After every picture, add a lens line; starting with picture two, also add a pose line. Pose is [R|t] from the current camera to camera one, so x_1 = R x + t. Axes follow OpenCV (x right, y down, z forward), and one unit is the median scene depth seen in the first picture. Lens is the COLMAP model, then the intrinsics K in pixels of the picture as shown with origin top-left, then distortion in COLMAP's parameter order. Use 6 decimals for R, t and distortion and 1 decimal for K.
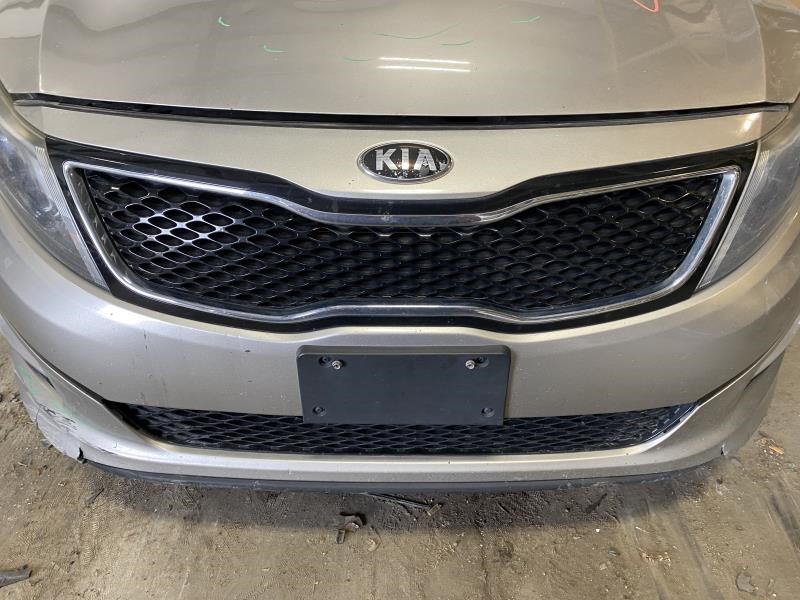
lens RADIAL K [[596.8, 0, 400.0], [0, 596.8, 300.0], [0, 0, 1]] dist [-0.004672, -0.006780]
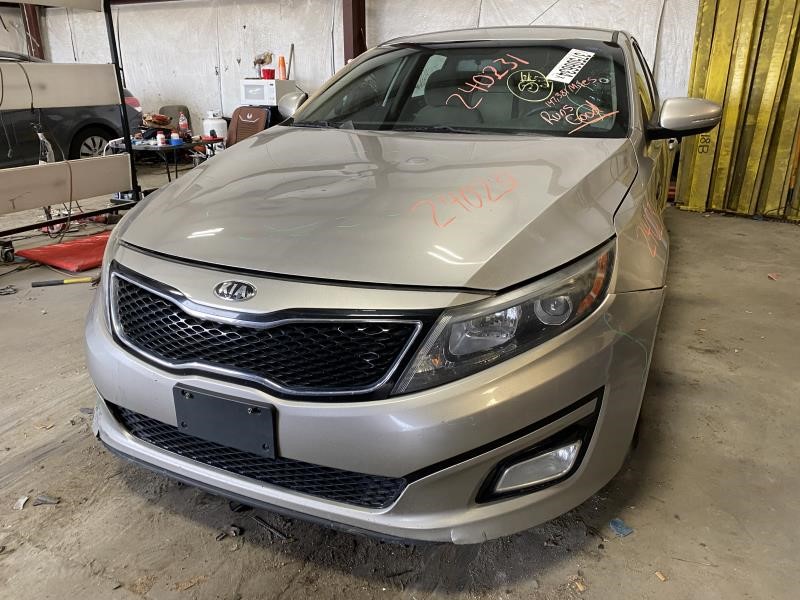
lens RADIAL K [[606.8, 0, 400.0], [0, 606.8, 300.0], [0, 0, 1]] dist [0.000751, 0.002782]
pose [[0.911284, 0.124116, -0.392629, 1.070449], [-0.216511, 0.955474, -0.200479, 0.056750], [0.350264, 0.267702, 0.897580, -0.452447]]
